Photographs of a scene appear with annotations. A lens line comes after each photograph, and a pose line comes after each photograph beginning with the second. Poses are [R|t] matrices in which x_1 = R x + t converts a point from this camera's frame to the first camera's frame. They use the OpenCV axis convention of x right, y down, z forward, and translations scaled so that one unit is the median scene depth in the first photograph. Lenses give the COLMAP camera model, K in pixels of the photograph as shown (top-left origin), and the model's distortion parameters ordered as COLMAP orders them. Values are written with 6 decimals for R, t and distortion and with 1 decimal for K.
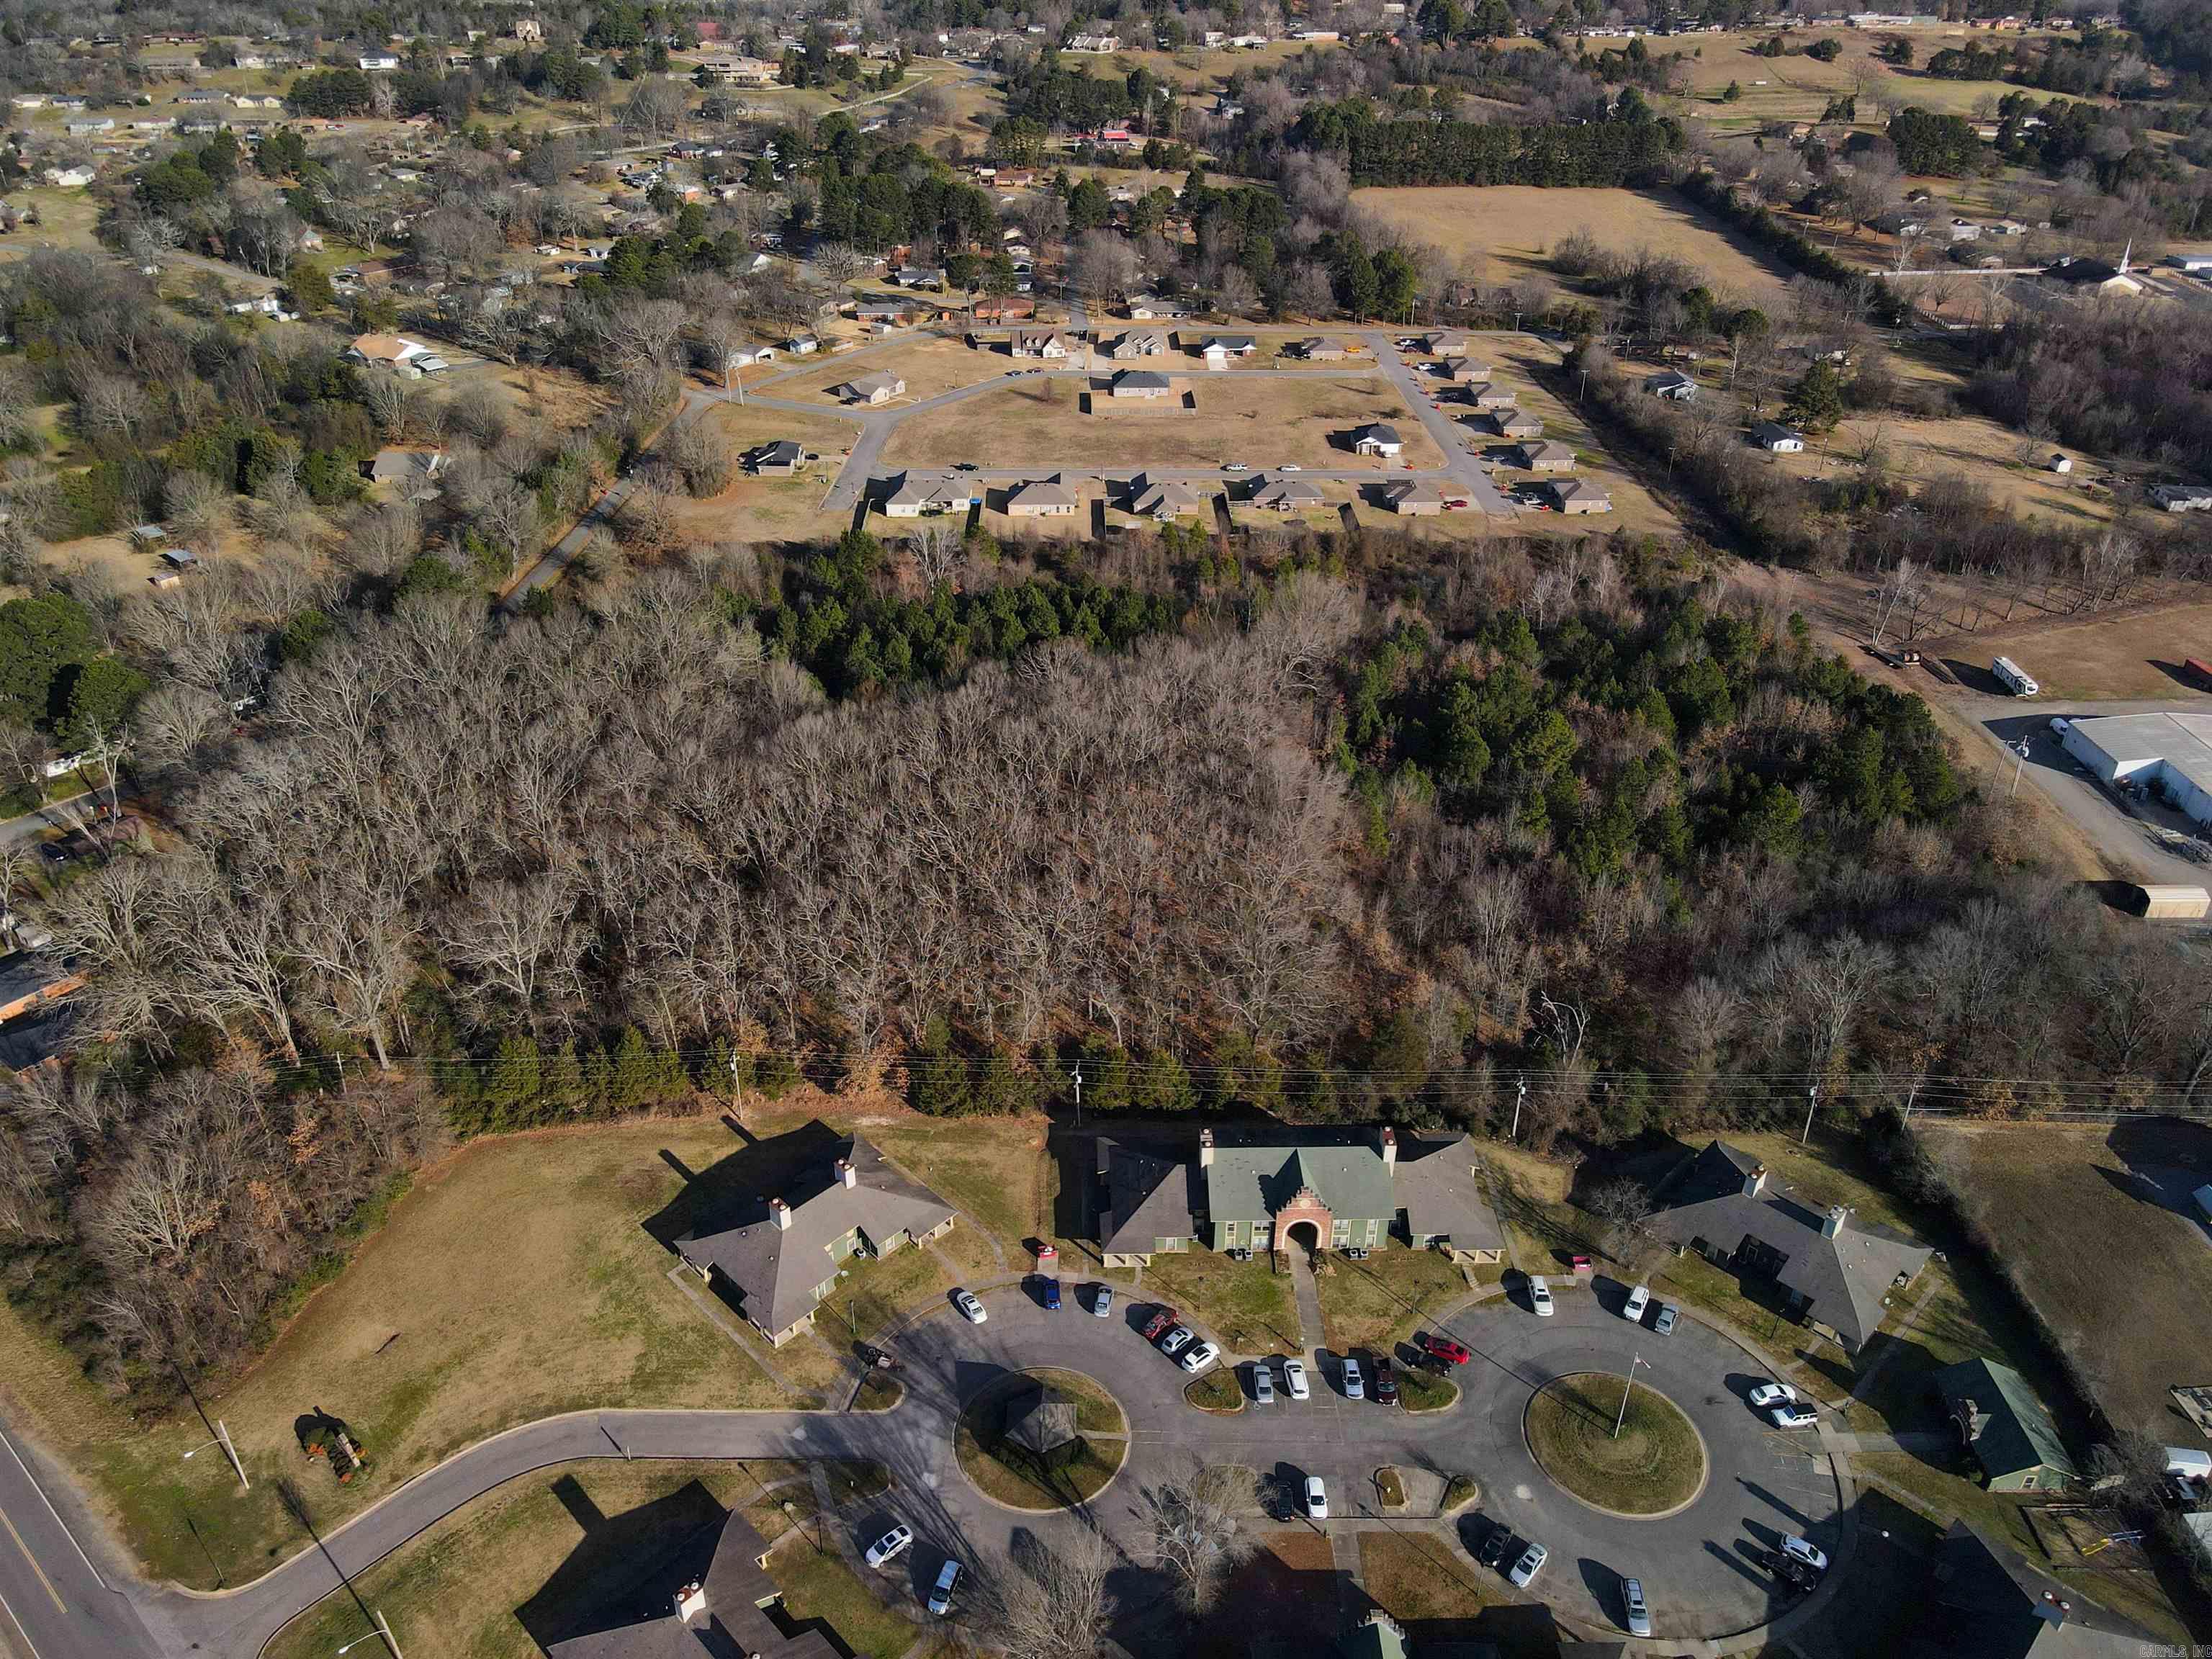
lens RADIAL K [[1595.2, 0, 1089.1], [0, 1595.2, 828.9], [0, 0, 1]] dist [0.027489, -0.011093]
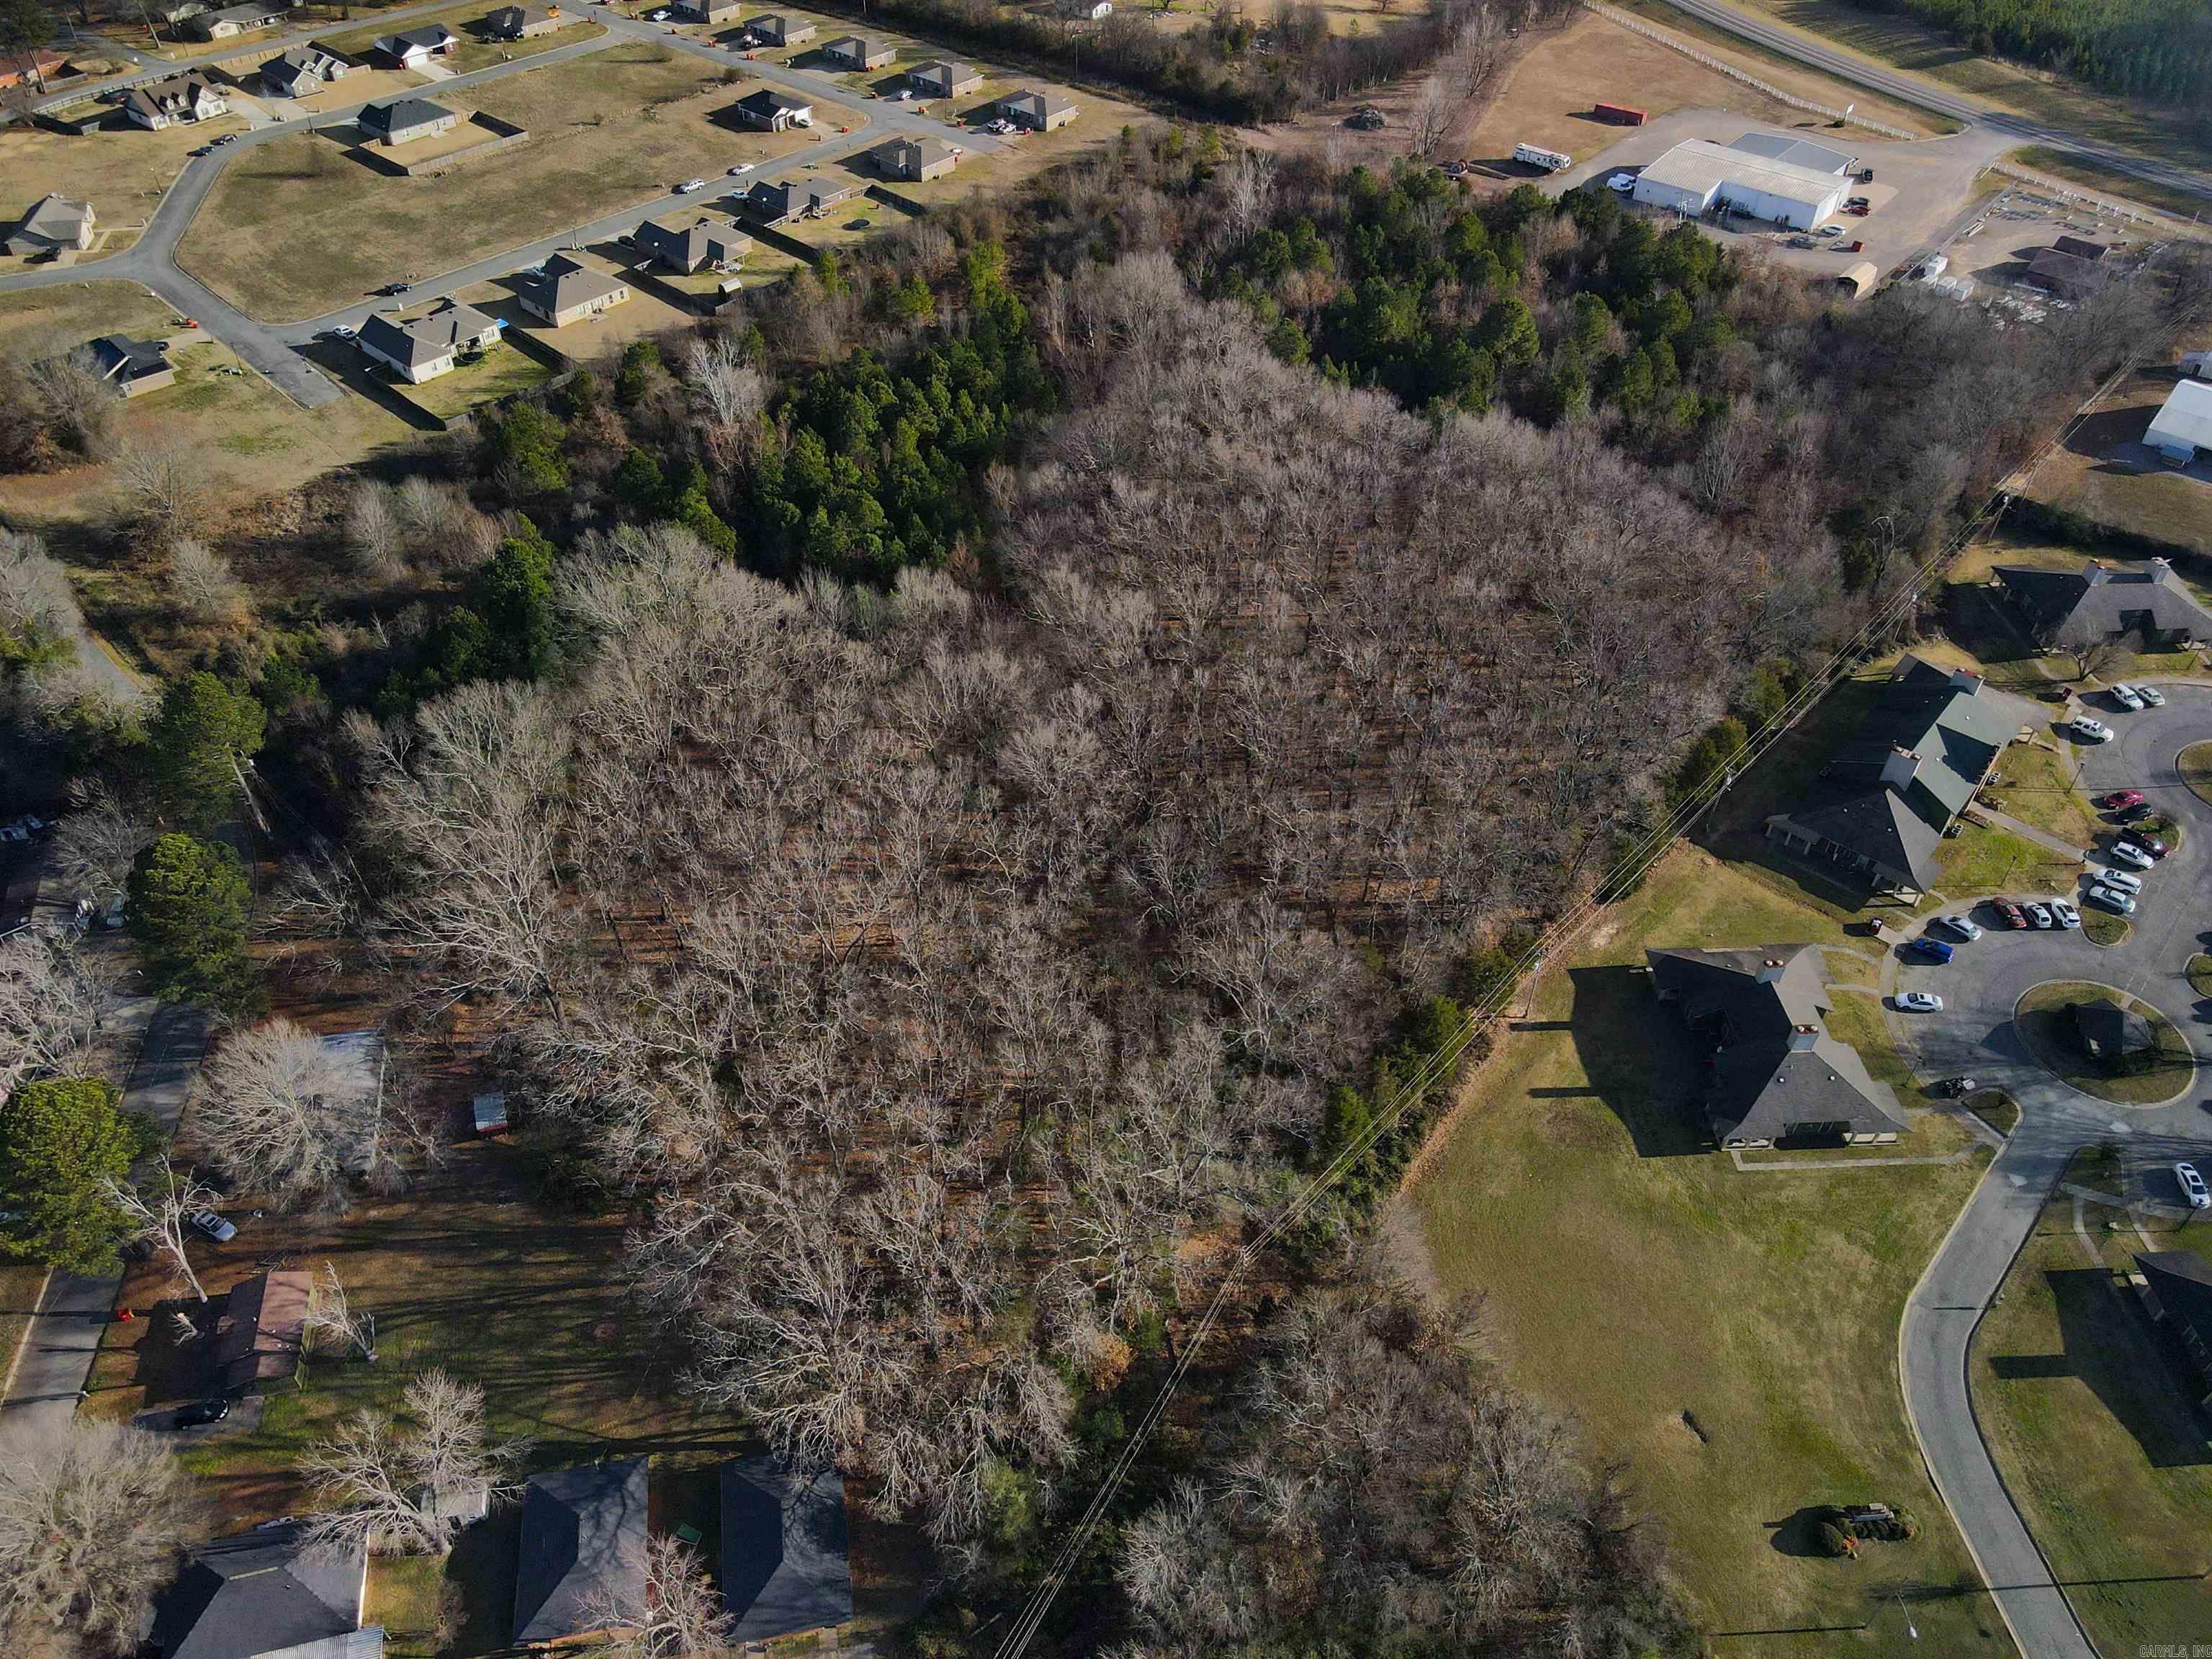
lens RADIAL K [[1595.2, 0, 1089.1], [0, 1595.2, 828.9], [0, 0, 1]] dist [0.027489, -0.011093]
pose [[0.670795, -0.503064, 0.544941, -0.922716], [0.377698, 0.864074, 0.332746, -0.330307], [-0.638262, -0.017381, 0.769623, 0.559014]]
